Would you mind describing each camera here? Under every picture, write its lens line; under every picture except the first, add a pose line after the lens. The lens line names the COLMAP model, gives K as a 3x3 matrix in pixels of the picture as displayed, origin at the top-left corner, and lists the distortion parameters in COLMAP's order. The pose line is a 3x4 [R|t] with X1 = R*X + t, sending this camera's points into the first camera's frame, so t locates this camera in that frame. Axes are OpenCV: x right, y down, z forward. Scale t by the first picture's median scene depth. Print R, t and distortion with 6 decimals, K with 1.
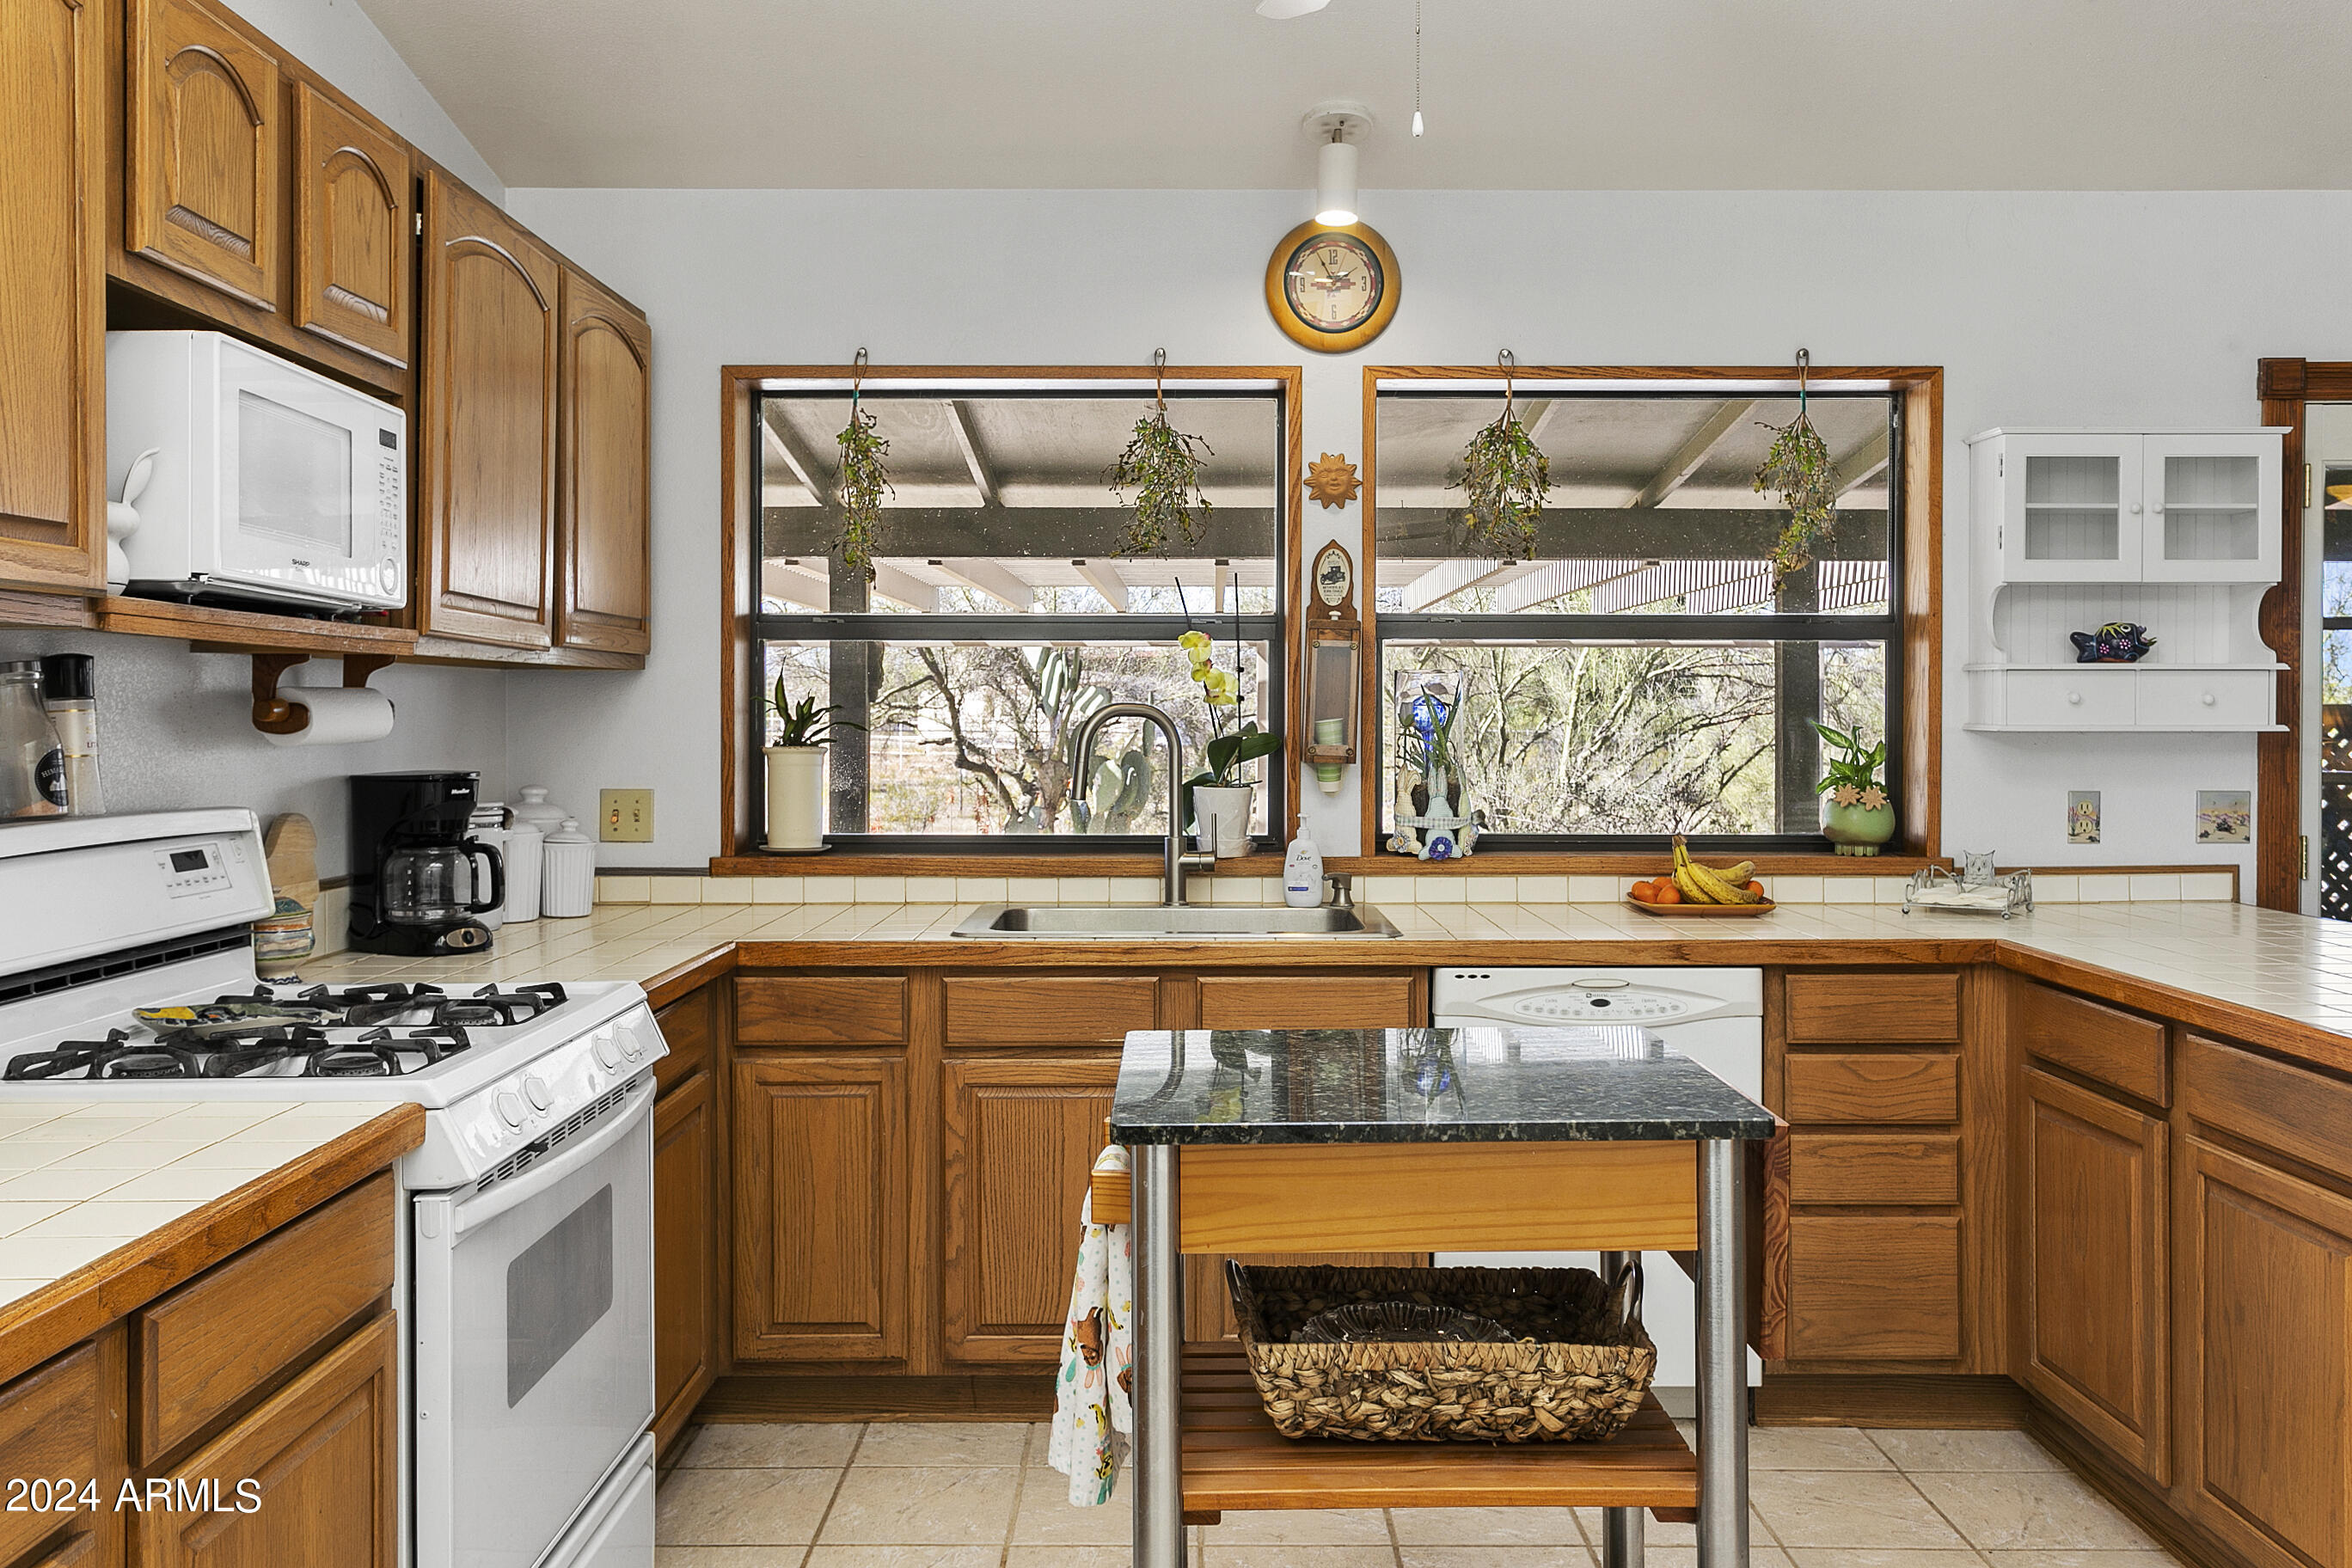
lens RADIAL K [[1861.5, 0, 1185.2], [0, 1861.5, 719.7], [0, 0, 1]] dist [0.005800, 0.001547]
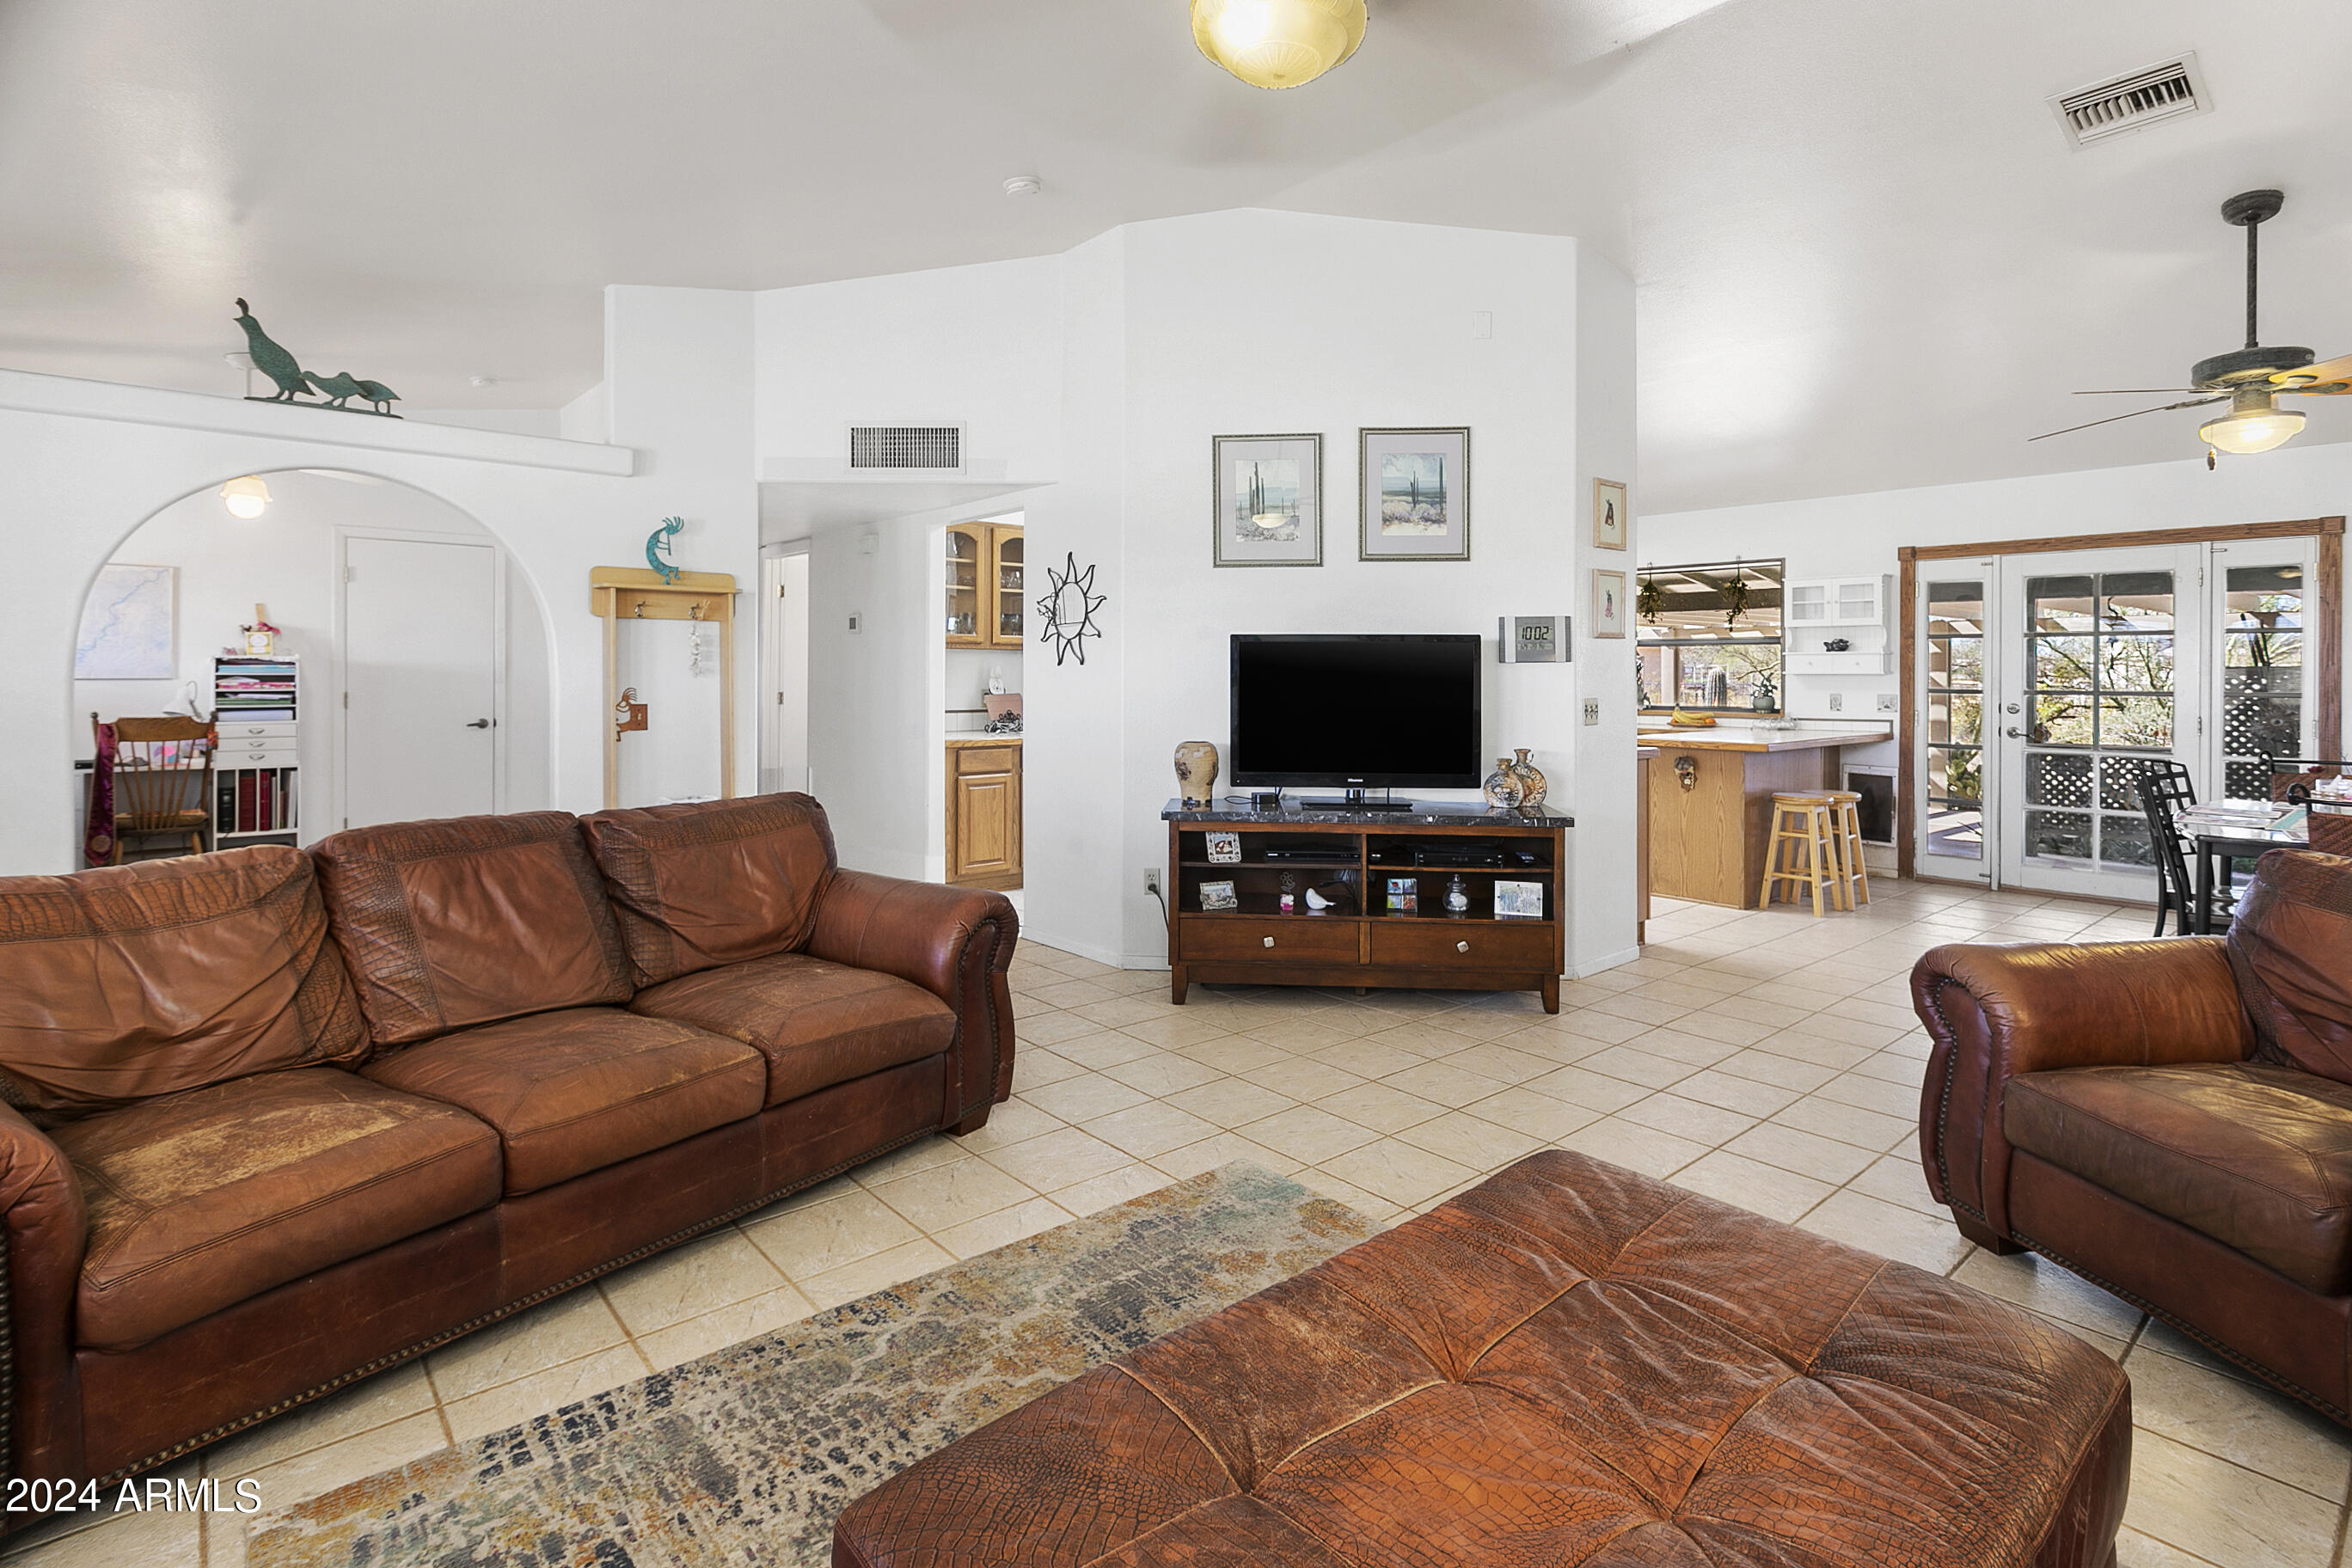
lens RADIAL K [[1154.3, 0, 1181.3], [0, 1154.3, 677.0], [0, 0, 1]] dist [0.000037, 0.000365]
pose [[0.650922, 0.000547, -0.759145, 1.248108], [-0.005686, 0.999975, -0.004156, 0.025491], [0.759124, 0.007022, 0.650908, -1.061521]]
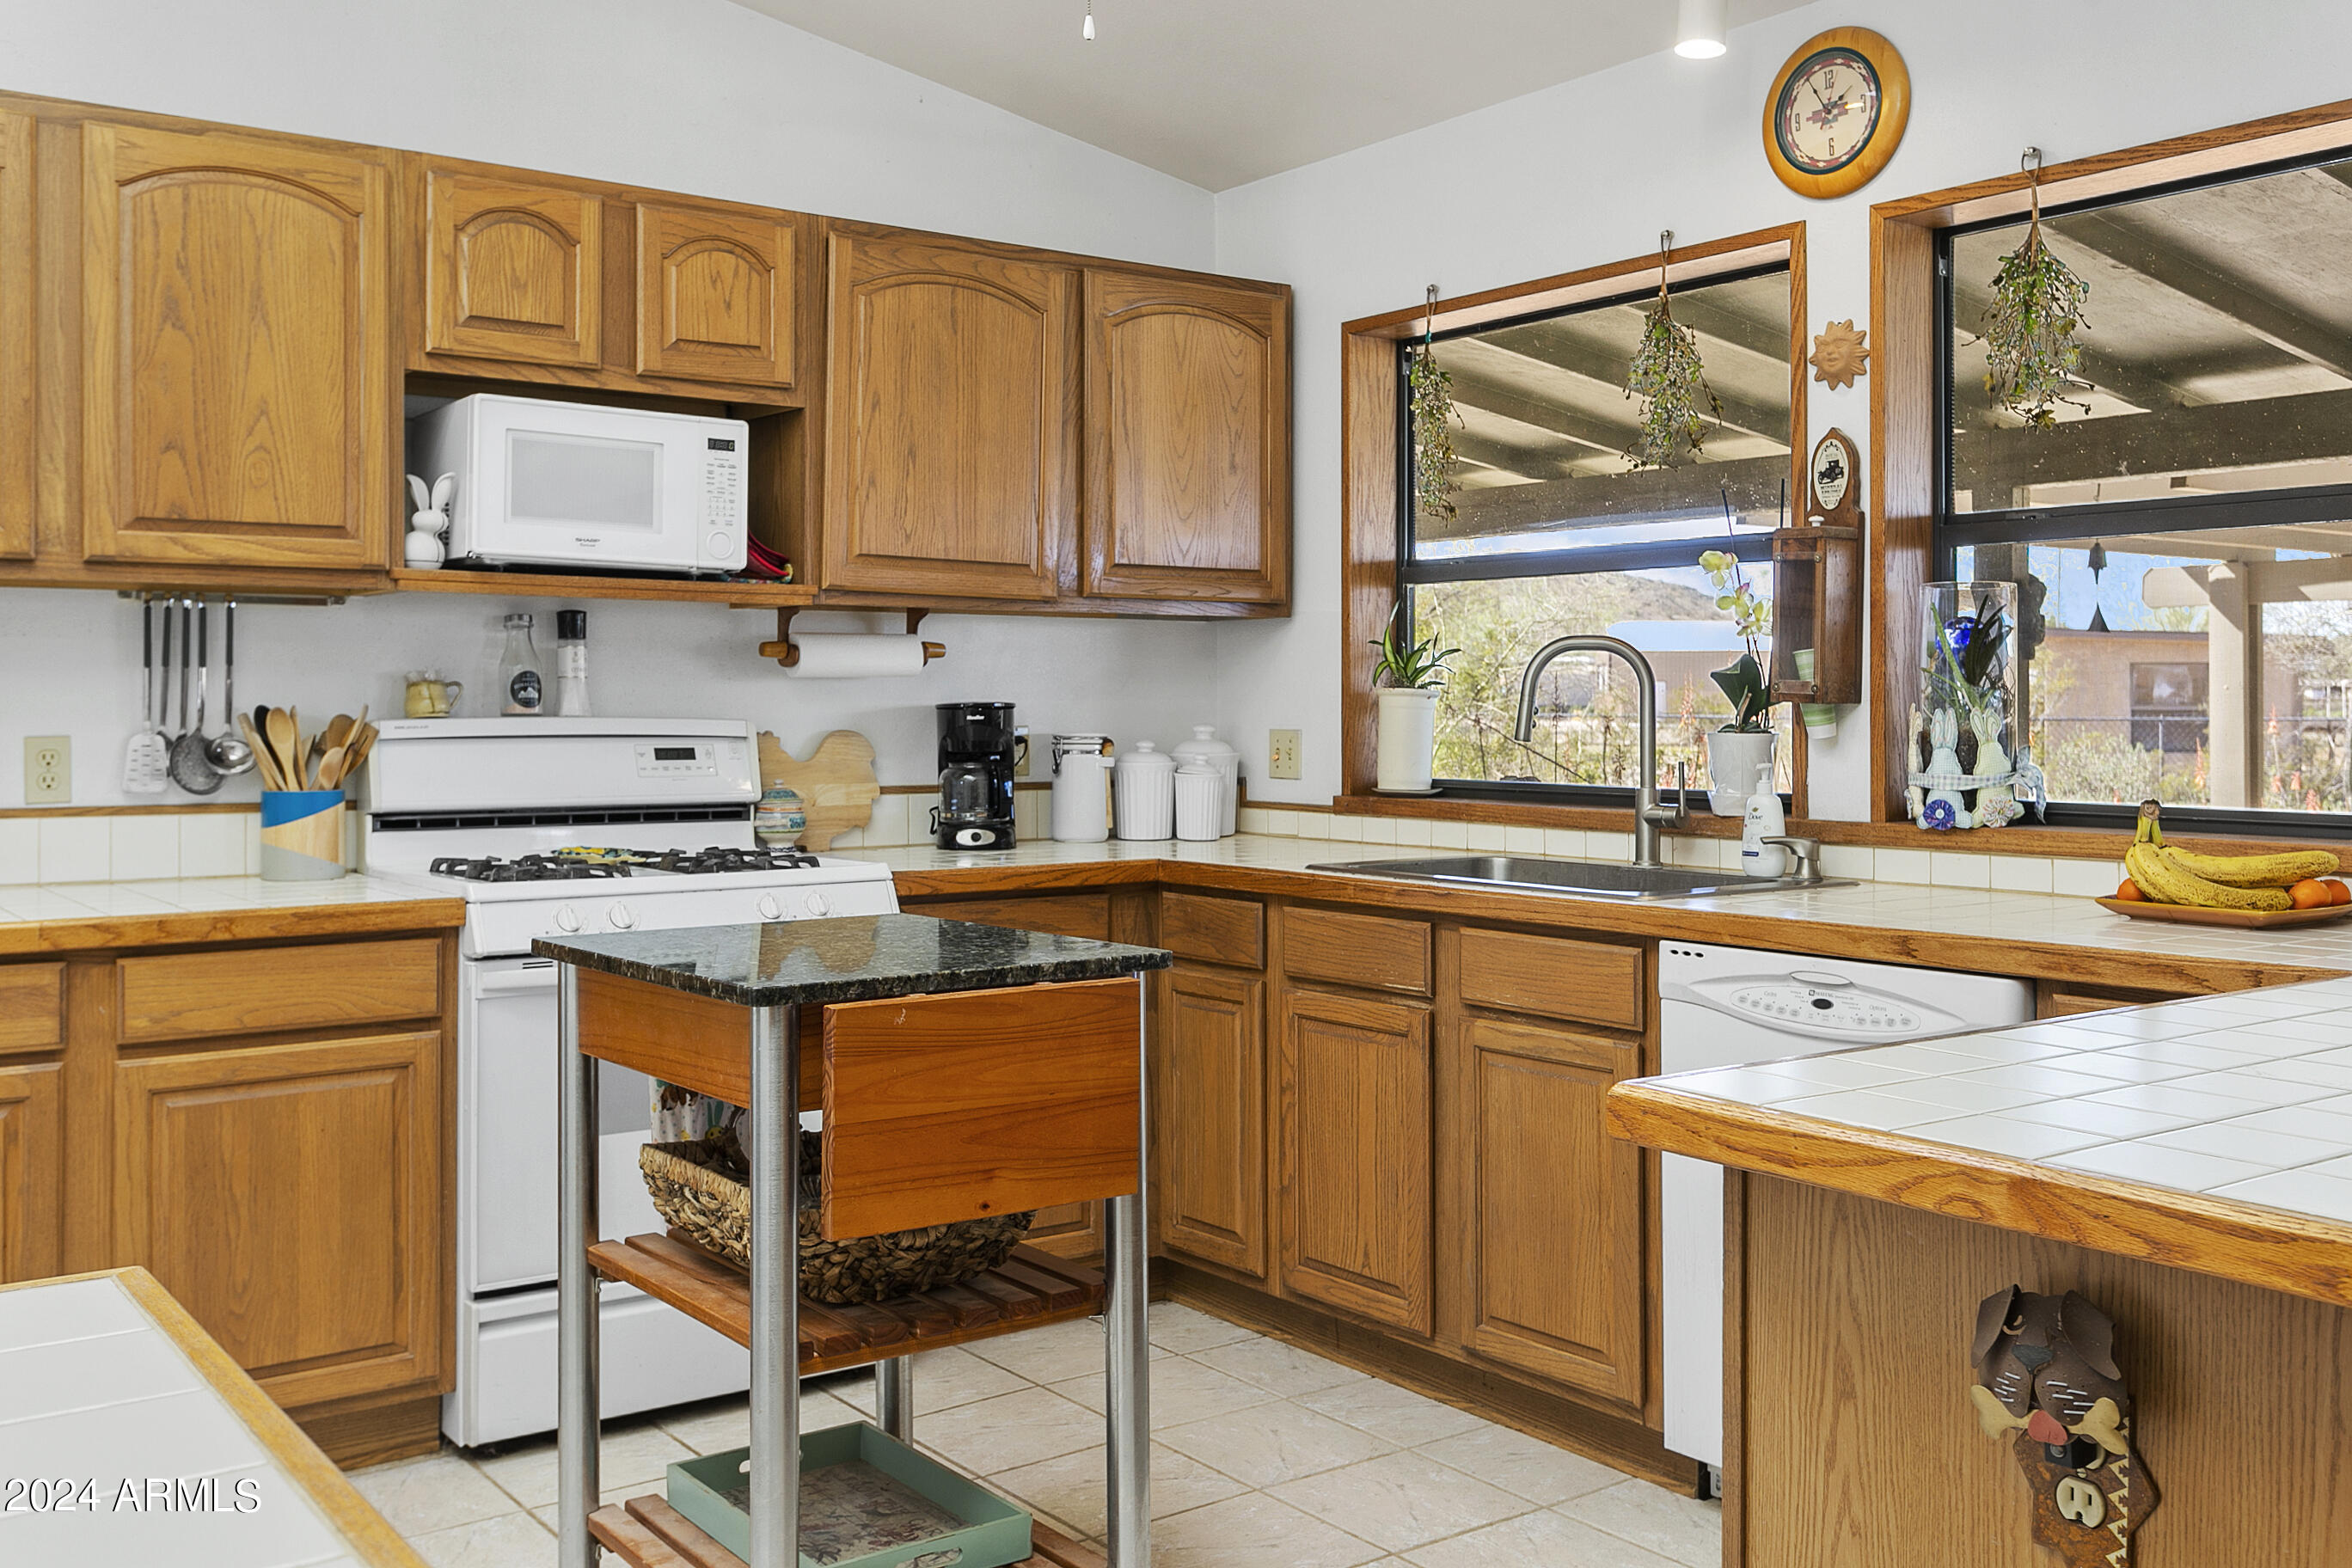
lens RADIAL K [[2119.2, 0, 1186.1], [0, 2119.2, 689.2], [0, 0, 1]] dist [0.006394, -0.000729]
pose [[0.594924, -0.007043, -0.803751, 0.664516], [-0.003379, 0.999931, -0.011263, 0.028716], [0.803775, 0.009416, 0.594859, 0.232253]]
